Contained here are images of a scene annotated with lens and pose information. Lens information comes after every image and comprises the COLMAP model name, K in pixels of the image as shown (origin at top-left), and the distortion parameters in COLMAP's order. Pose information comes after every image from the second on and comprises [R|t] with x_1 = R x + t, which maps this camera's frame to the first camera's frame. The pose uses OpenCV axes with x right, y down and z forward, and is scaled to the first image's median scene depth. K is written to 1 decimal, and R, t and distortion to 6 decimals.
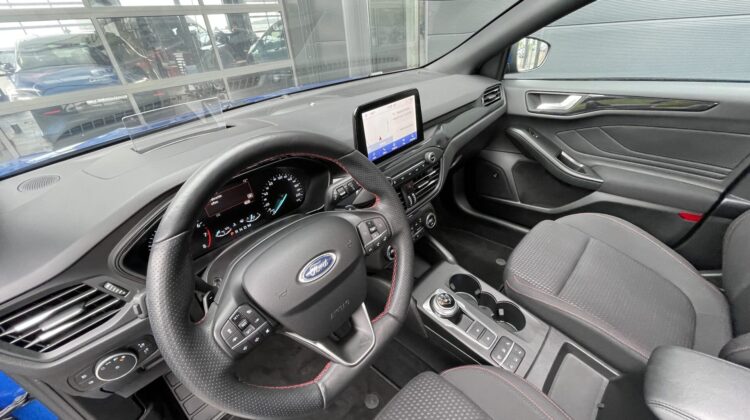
lens RADIAL K [[301.8, 0, 375.0], [0, 301.8, 210.0], [0, 0, 1]] dist [0.000591, 0.000252]
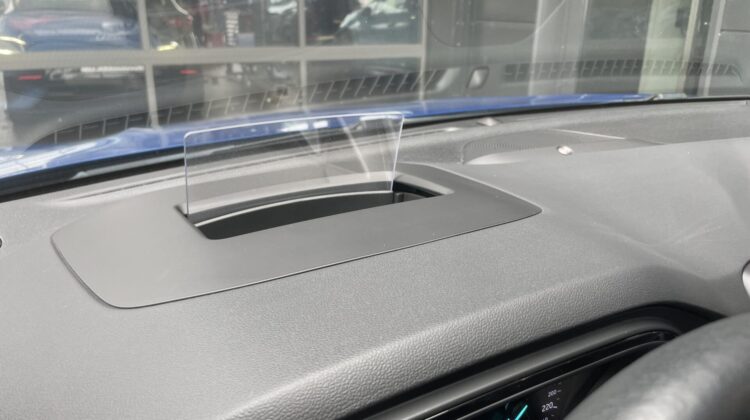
lens RADIAL K [[570.9, 0, 375.0], [0, 570.9, 210.0], [0, 0, 1]] dist [-0.005790, -0.004040]
pose [[0.956521, 0.184121, -0.226200, -0.078887], [-0.224151, 0.960275, -0.166215, -0.026563], [0.186611, 0.209691, 0.959795, 0.070251]]
